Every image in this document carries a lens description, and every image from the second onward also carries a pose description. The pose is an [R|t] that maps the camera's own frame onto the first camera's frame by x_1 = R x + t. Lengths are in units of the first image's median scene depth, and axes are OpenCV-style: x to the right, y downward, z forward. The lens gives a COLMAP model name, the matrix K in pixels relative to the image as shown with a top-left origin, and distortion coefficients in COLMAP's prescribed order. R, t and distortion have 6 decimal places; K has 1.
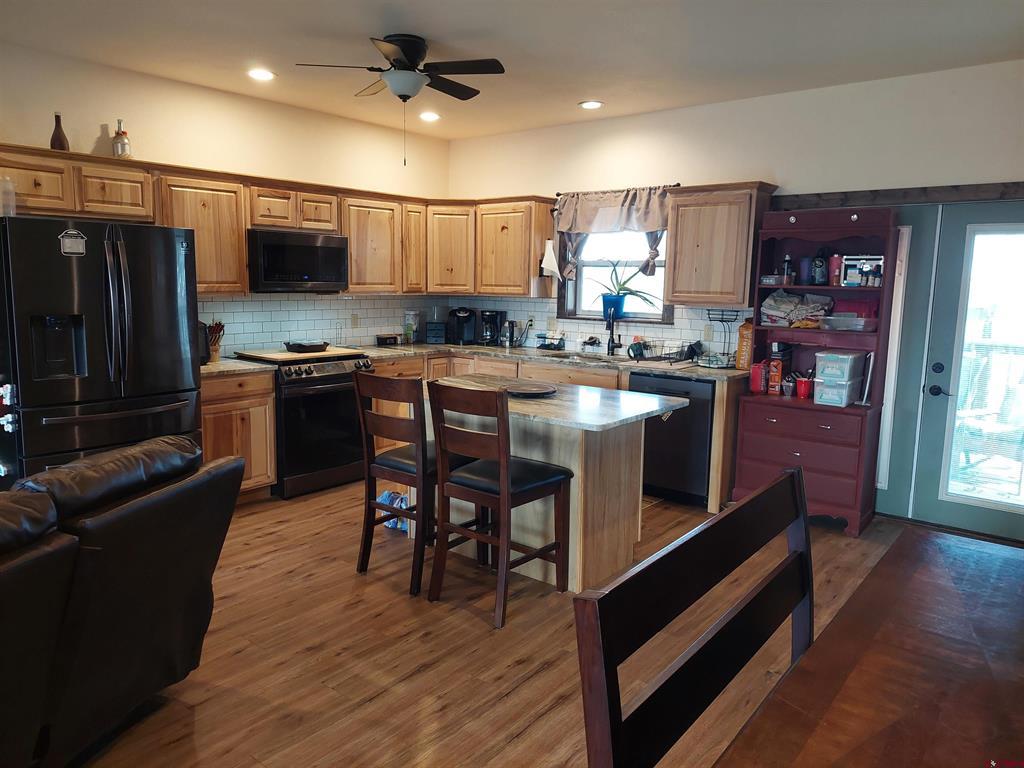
lens RADIAL K [[738.6, 0, 507.5], [0, 738.6, 385.5], [0, 0, 1]] dist [0.065395, -0.067724]
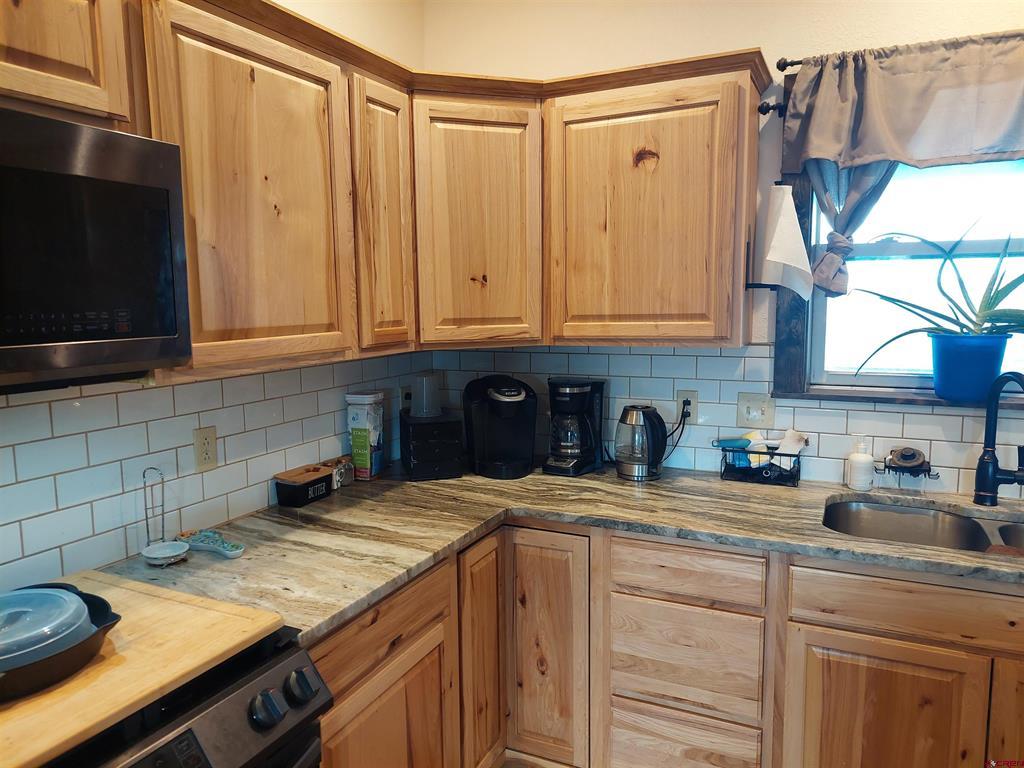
lens RADIAL K [[734.4, 0, 506.7], [0, 734.4, 385.4], [0, 0, 1]] dist [0.100592, -0.137359]
pose [[0.971018, -0.057483, 0.231991, -0.171794], [0.062468, 0.997946, -0.014192, -0.112145], [-0.230698, 0.028273, 0.972615, 0.738450]]
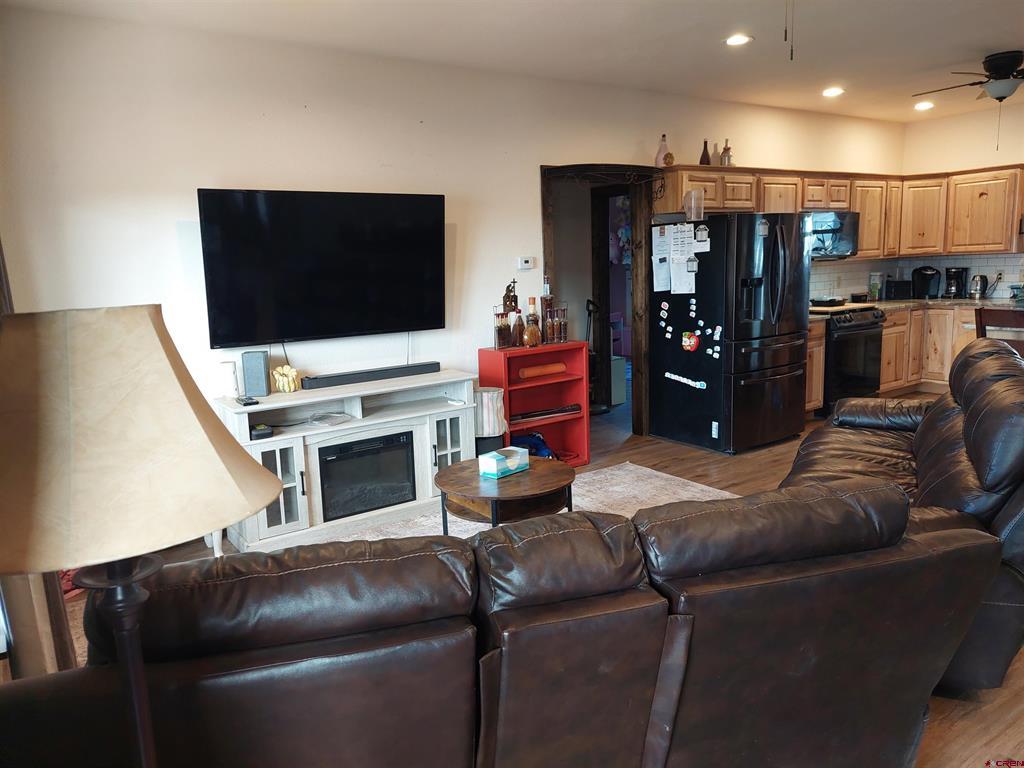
lens RADIAL K [[738.6, 0, 507.5], [0, 738.6, 385.5], [0, 0, 1]] dist [0.065395, -0.067724]
pose [[0.962463, -0.011900, -0.271153, -0.441964], [0.018212, 0.999618, 0.020773, 0.051554], [0.270803, -0.024931, 0.962312, -0.362823]]
